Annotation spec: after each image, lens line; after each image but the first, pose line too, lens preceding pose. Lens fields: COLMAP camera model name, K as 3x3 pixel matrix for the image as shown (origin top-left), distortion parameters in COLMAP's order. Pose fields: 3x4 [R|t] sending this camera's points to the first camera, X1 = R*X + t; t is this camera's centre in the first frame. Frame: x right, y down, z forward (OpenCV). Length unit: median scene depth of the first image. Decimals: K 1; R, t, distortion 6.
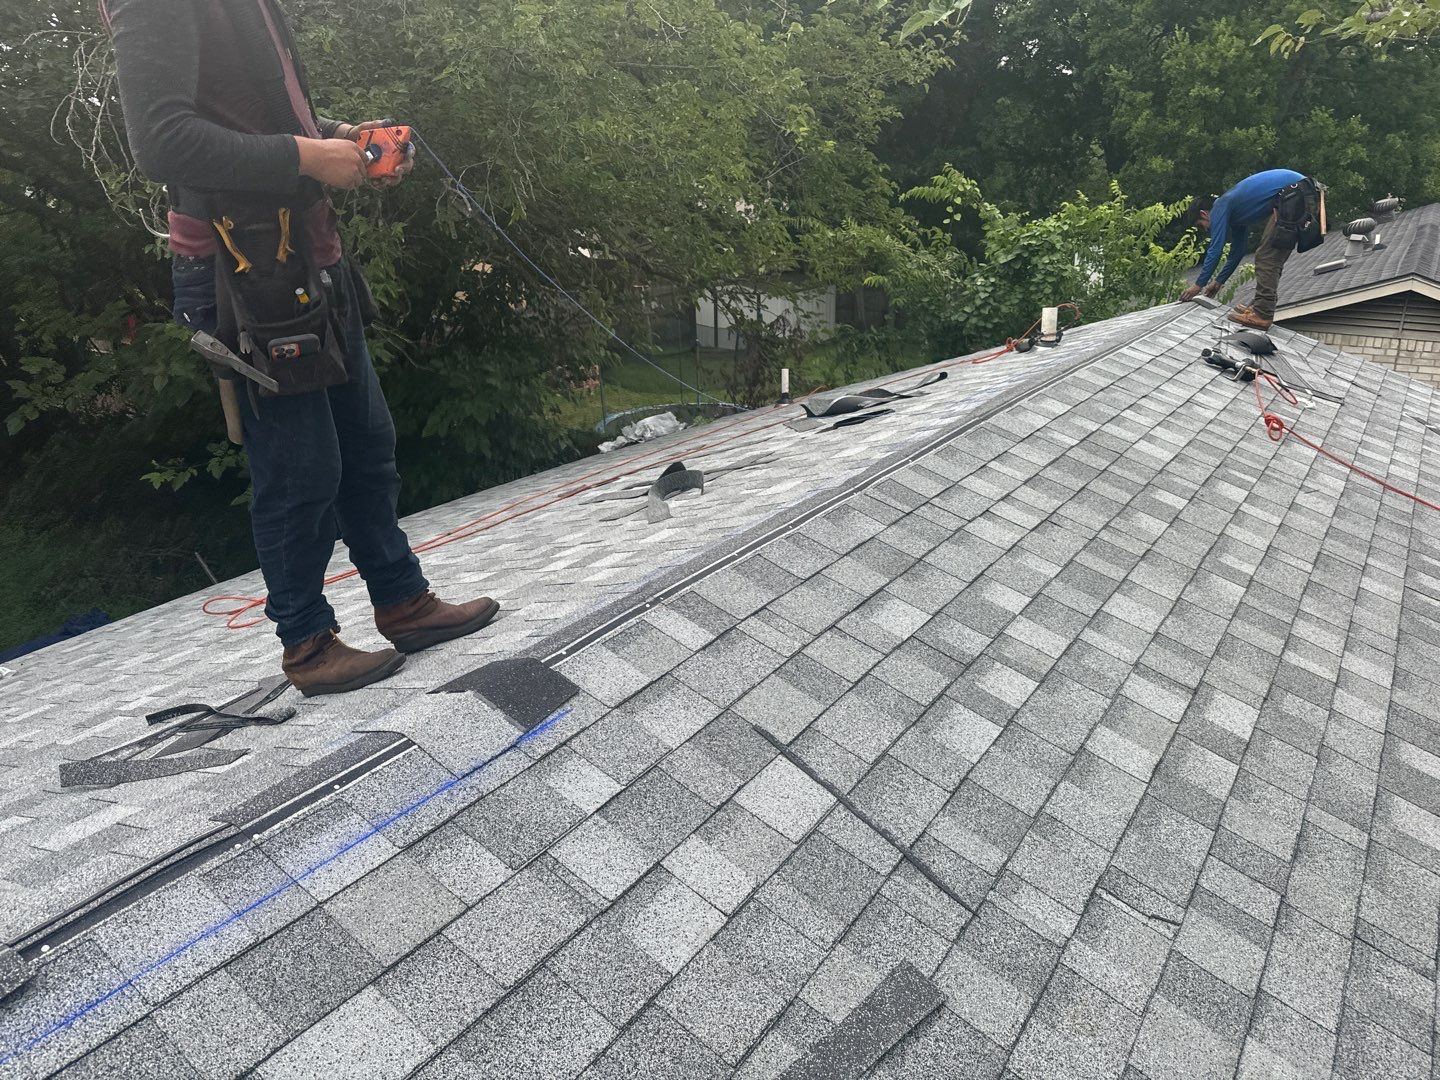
lens RADIAL K [[1005.1, 0, 705.6], [0, 1005.1, 551.3], [0, 0, 1]] dist [0.063734, -0.087369]
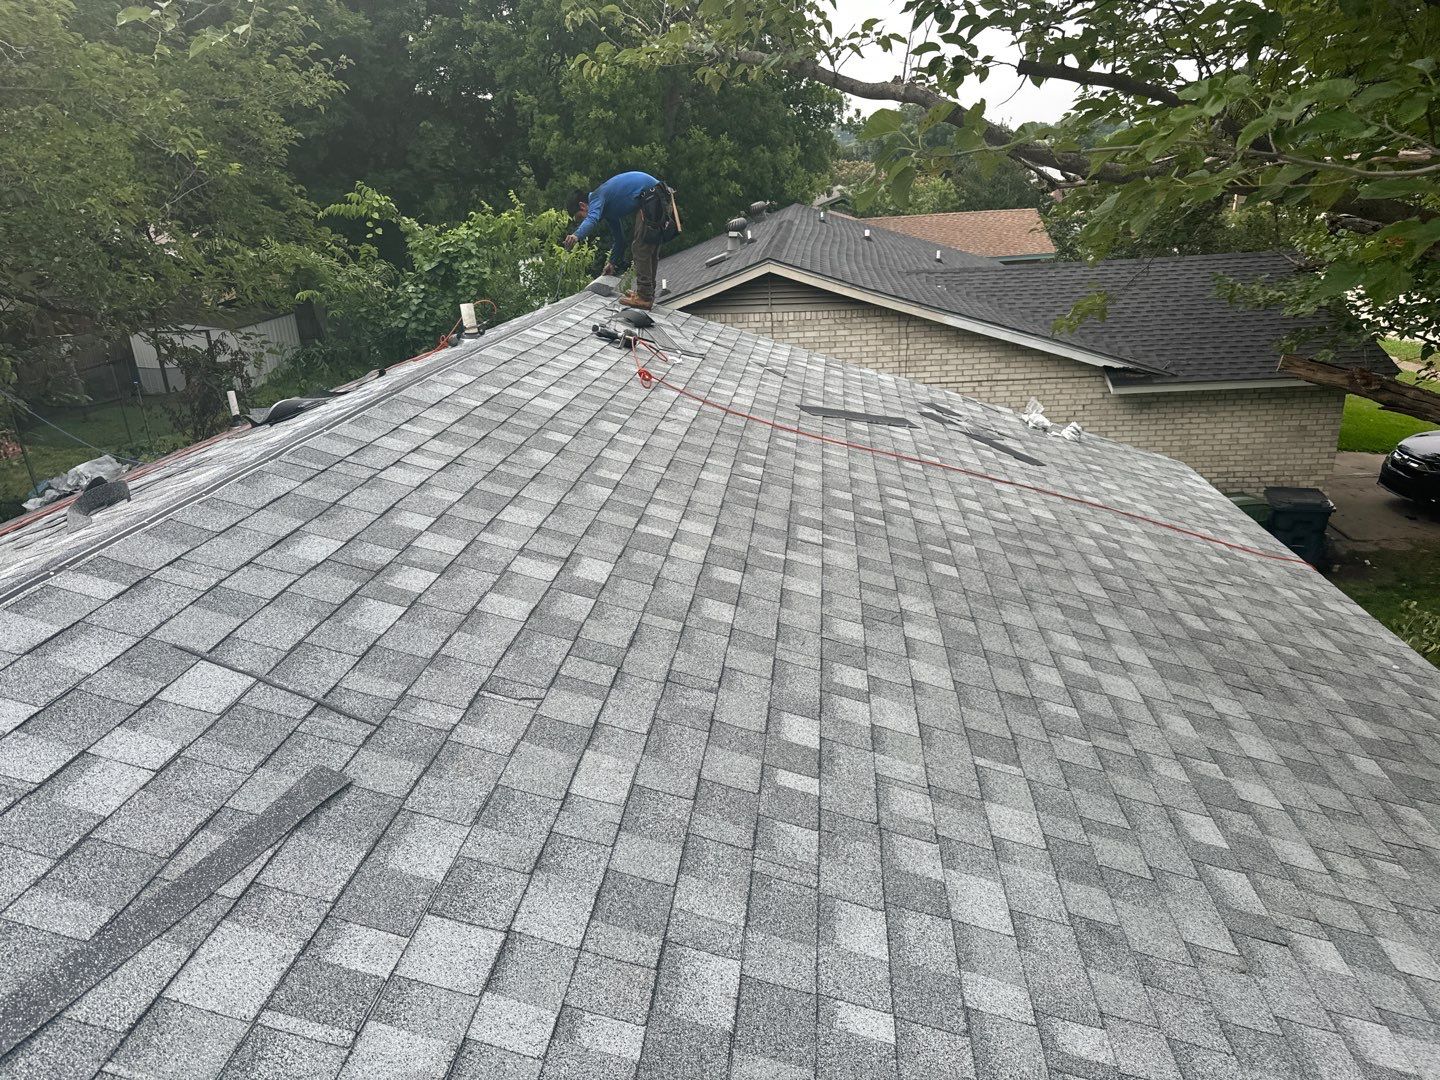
lens RADIAL K [[1005.1, 0, 720.1], [0, 1005.1, 554.4], [0, 0, 1]] dist [0.063734, -0.087369]
pose [[0.872910, -0.197594, 0.446077, 0.052811], [0.205999, 0.978088, 0.030142, 0.092168], [-0.442259, 0.065580, 0.894487, -0.176467]]
